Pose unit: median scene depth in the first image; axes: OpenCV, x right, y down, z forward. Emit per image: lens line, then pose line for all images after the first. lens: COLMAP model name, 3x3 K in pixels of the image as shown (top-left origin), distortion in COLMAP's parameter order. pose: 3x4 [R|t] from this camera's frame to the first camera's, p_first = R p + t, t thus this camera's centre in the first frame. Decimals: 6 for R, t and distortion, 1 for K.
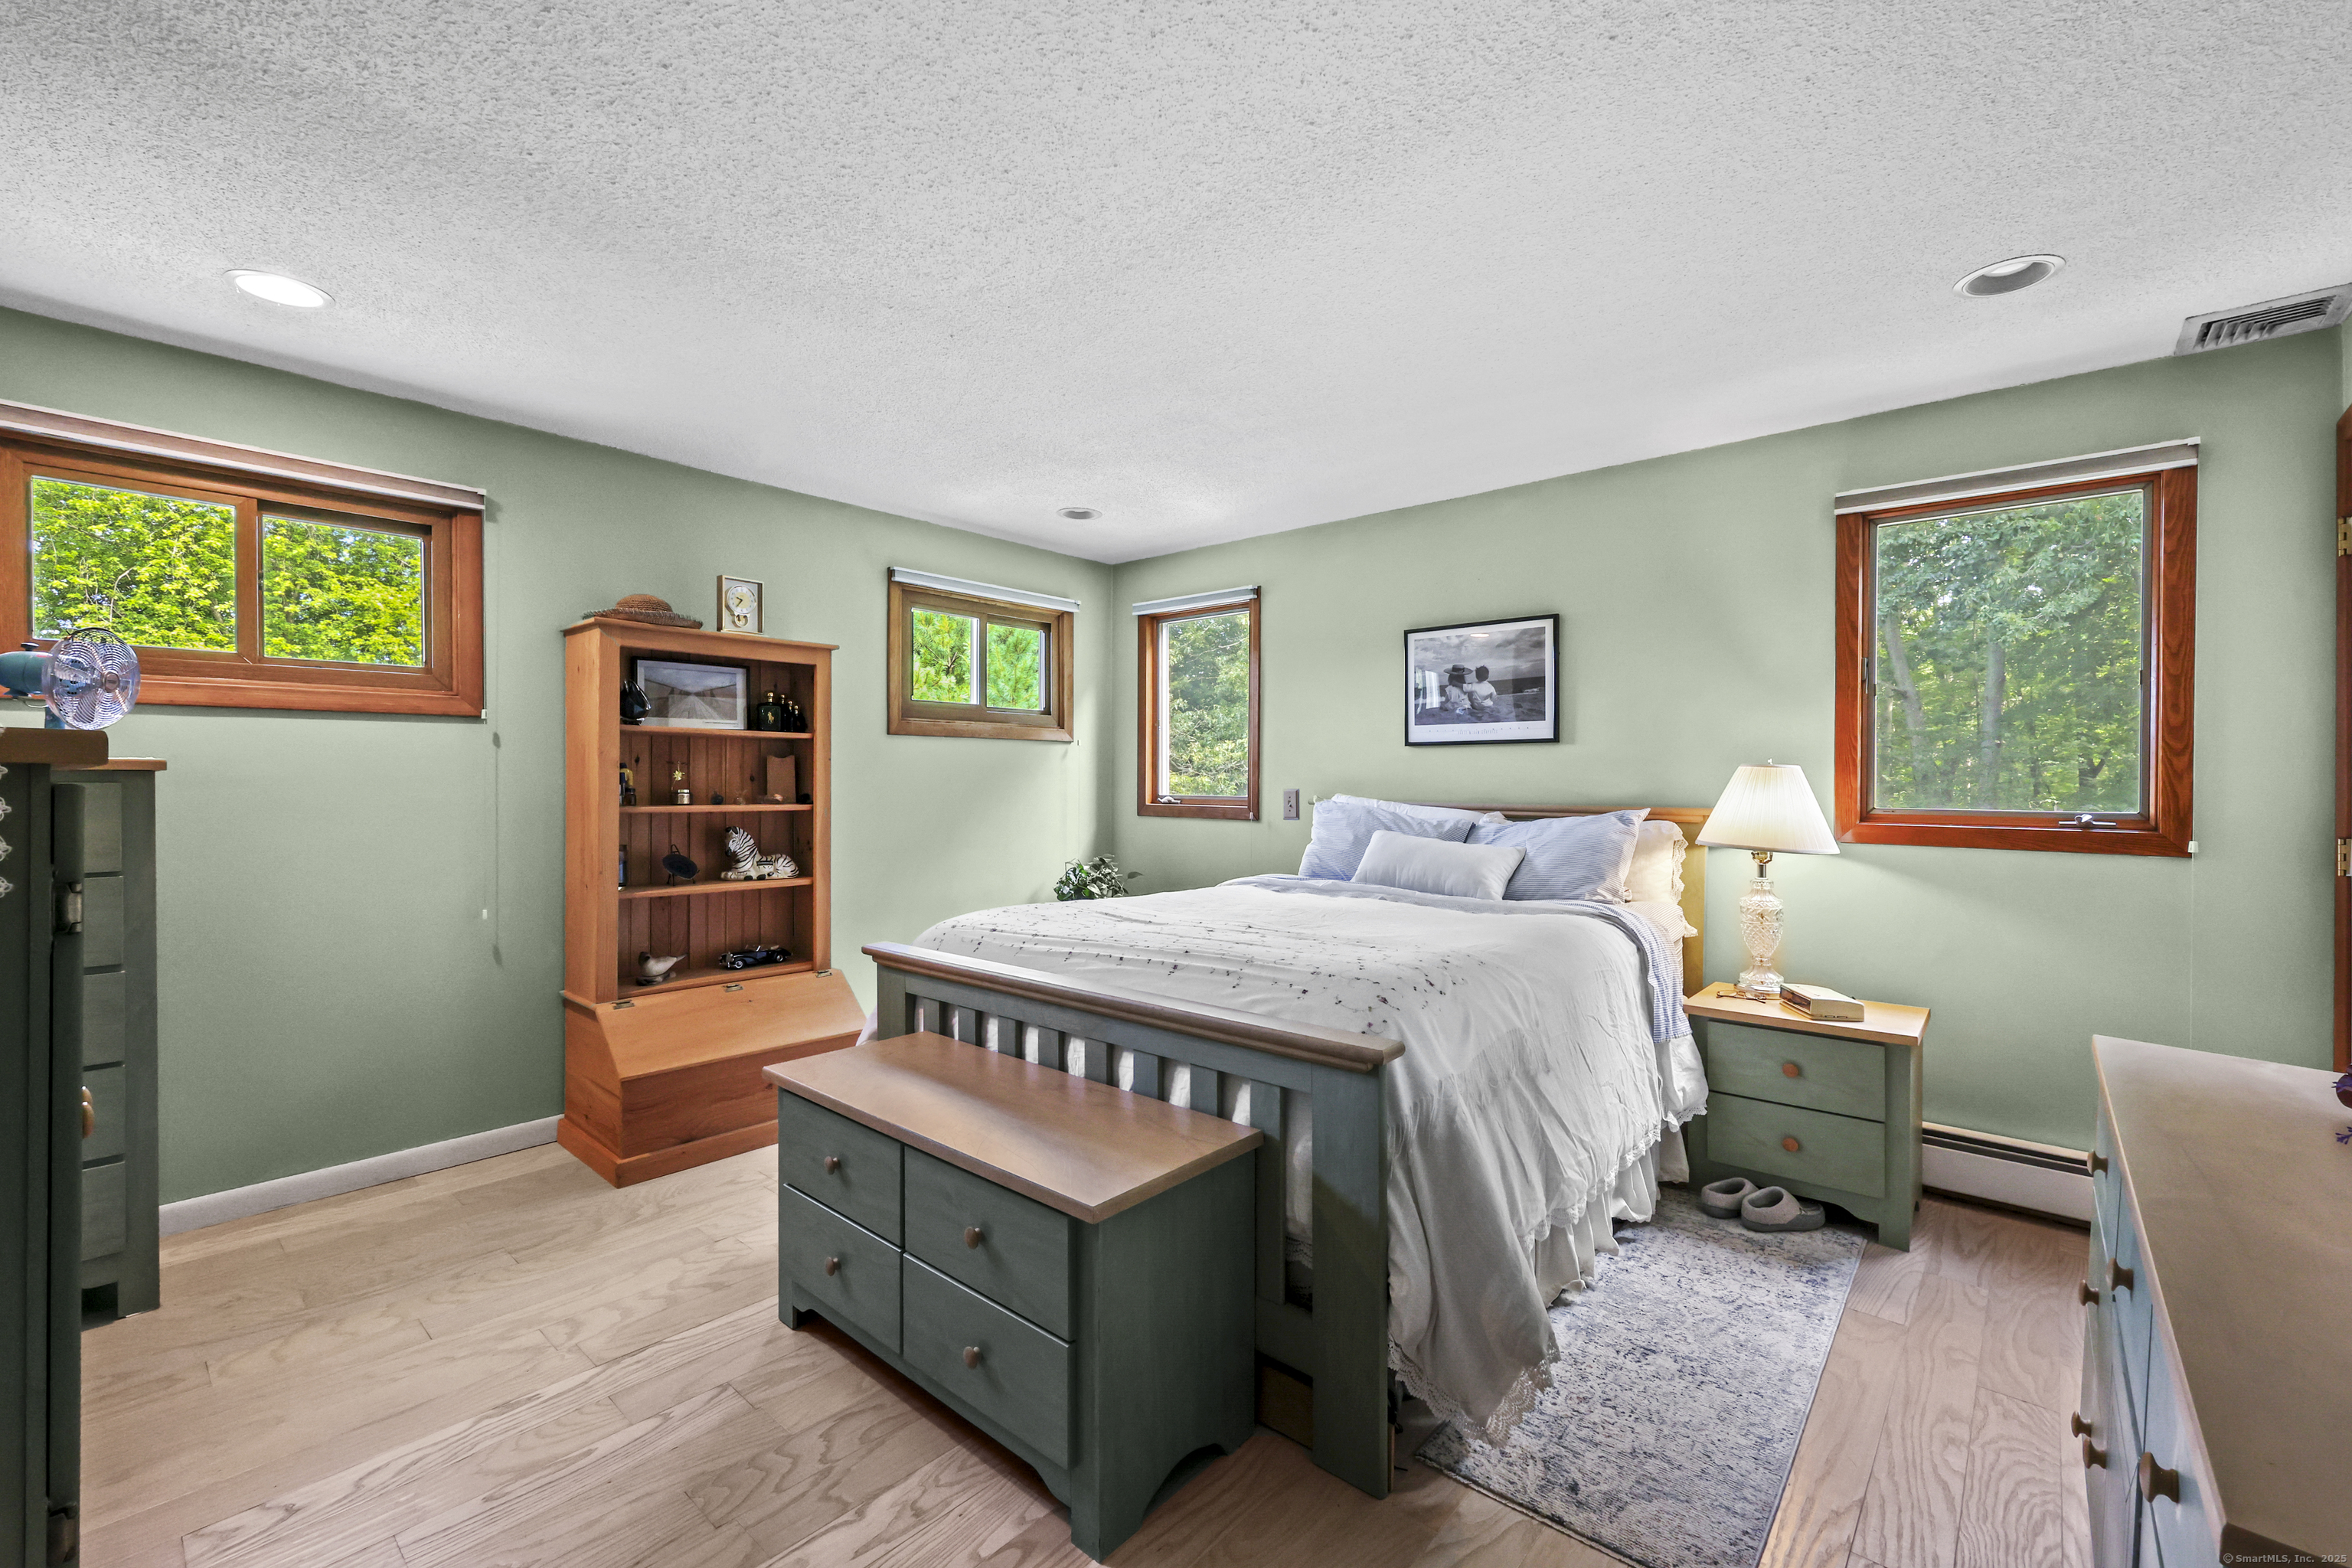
lens RADIAL K [[968.8, 0, 1174.9], [0, 968.8, 779.2], [0, 0, 1]] dist [0.002307, 0.000245]
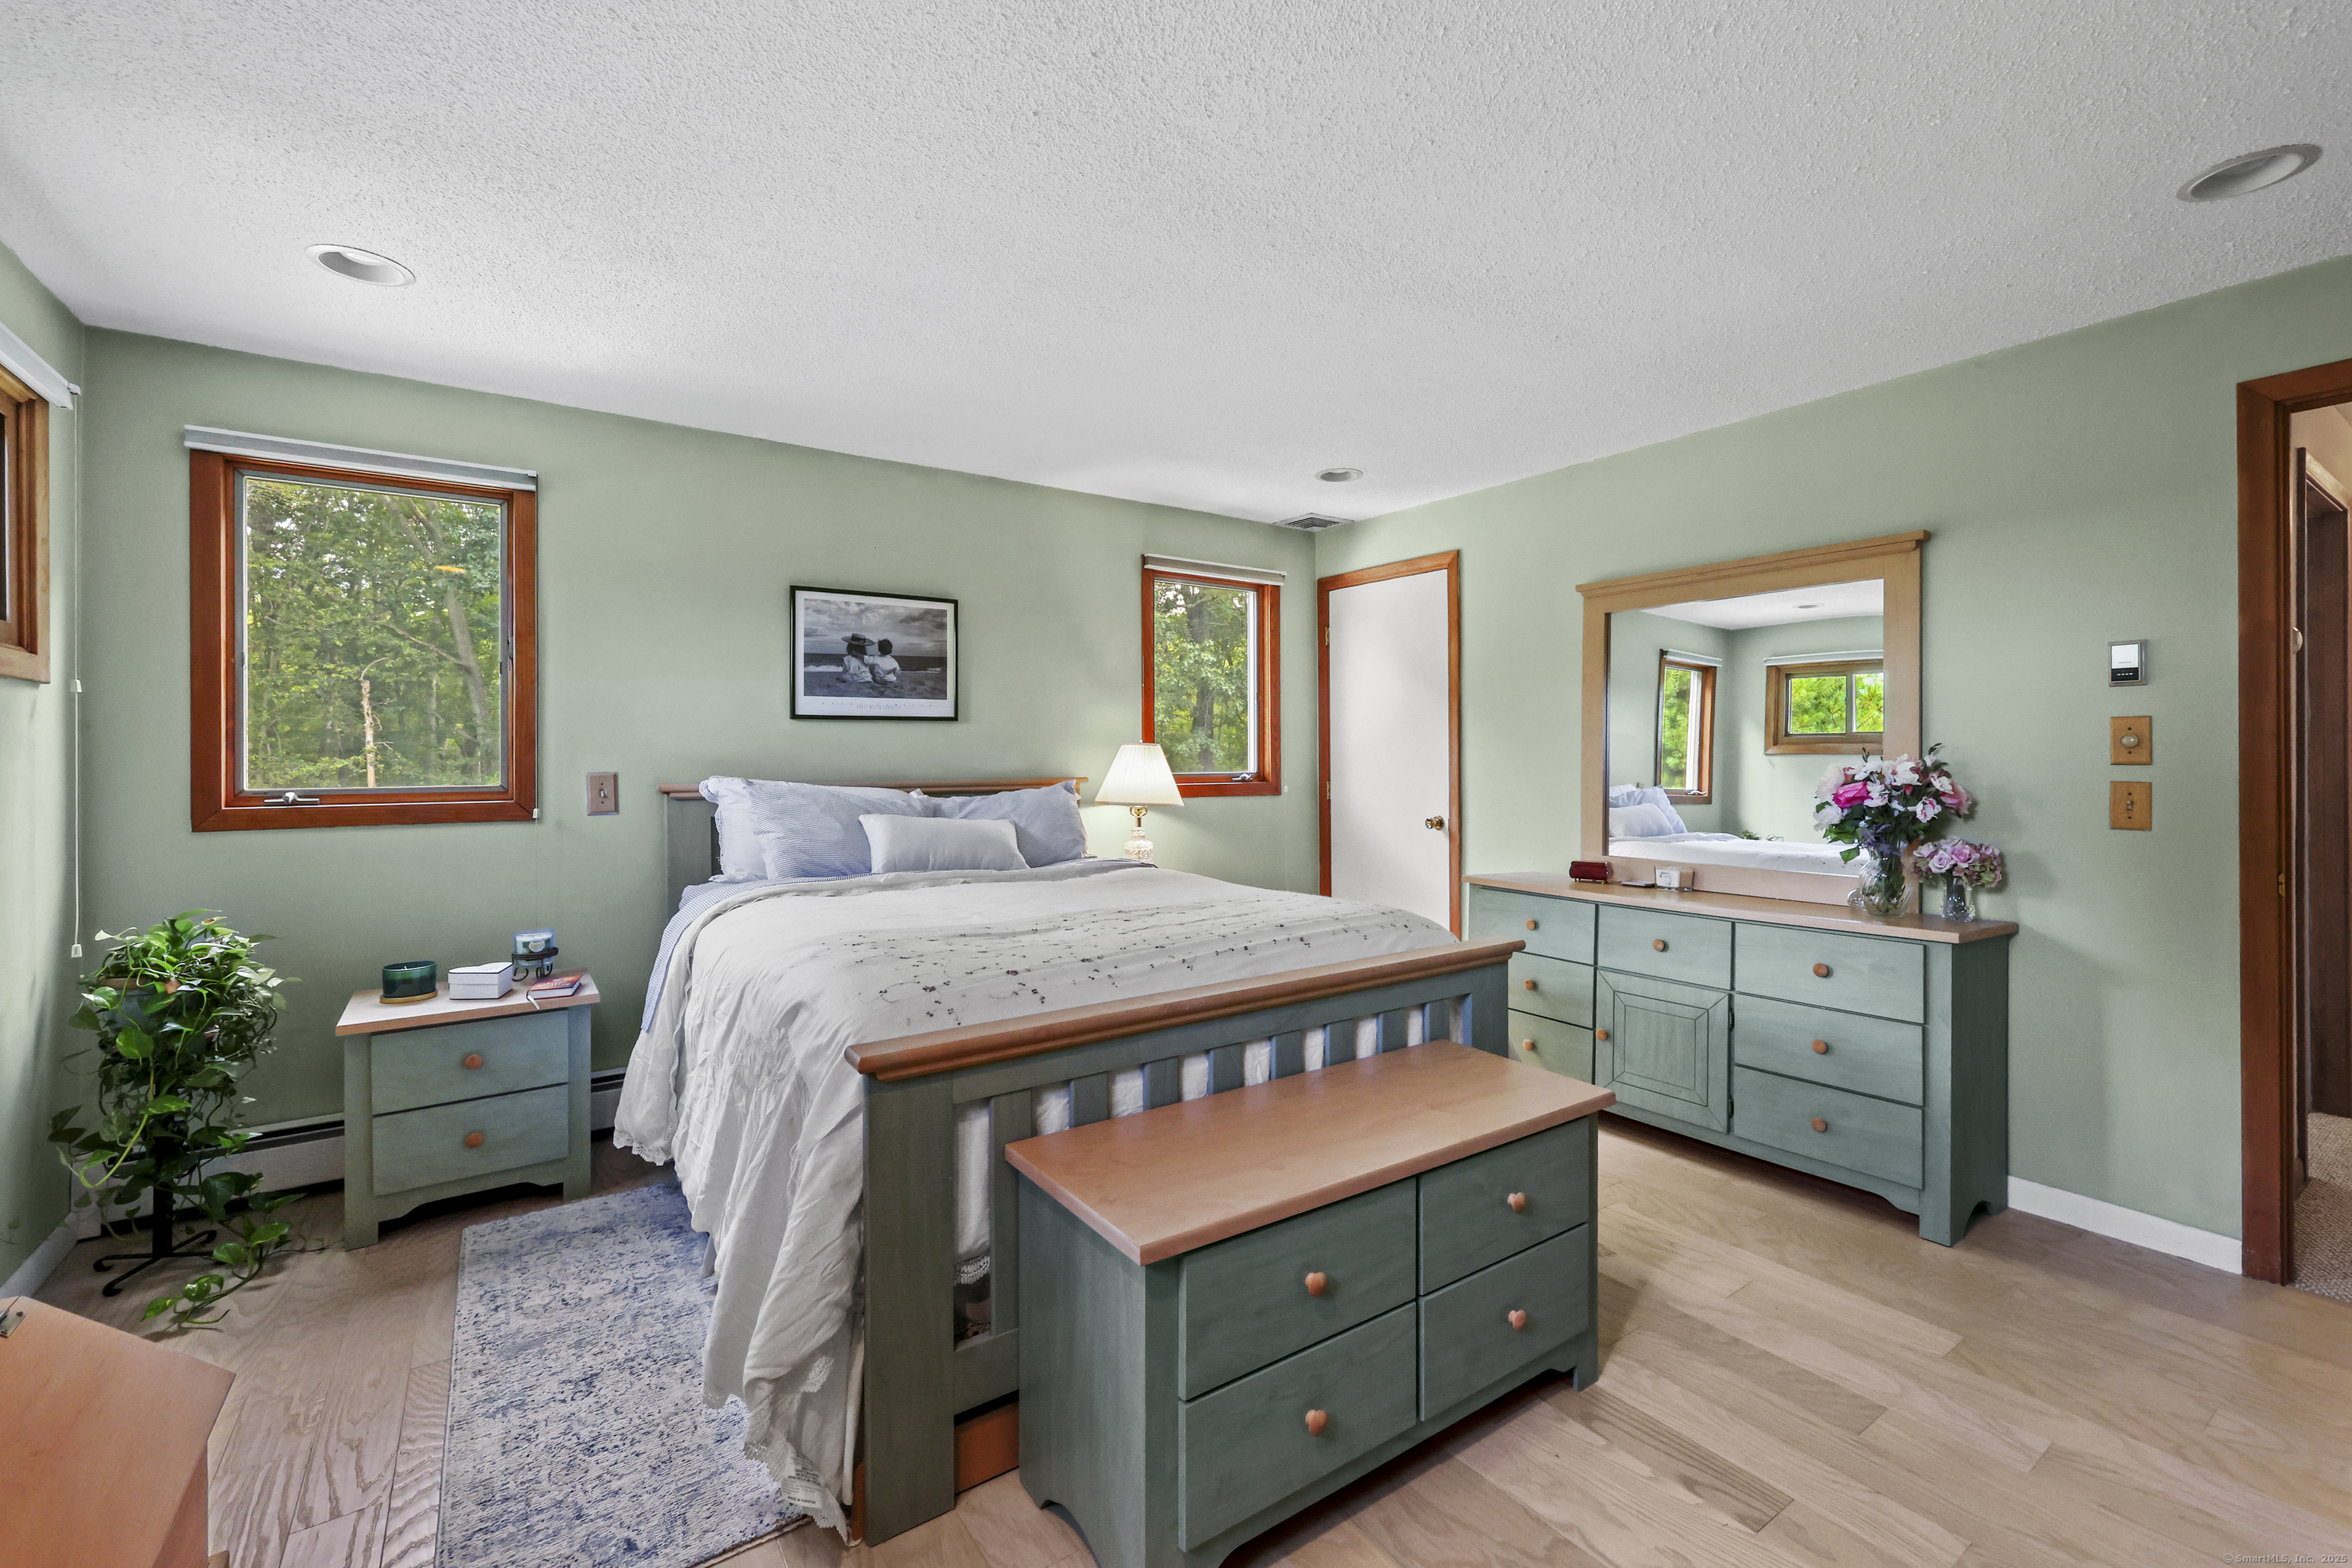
lens RADIAL K [[968.8, 0, 1184.8], [0, 968.8, 772.5], [0, 0, 1]] dist [0.002307, 0.000245]
pose [[0.260620, -0.017248, 0.965287, -0.532827], [0.008061, 0.999844, 0.015689, 0.003578], [-0.965408, 0.003693, 0.260718, 0.452113]]
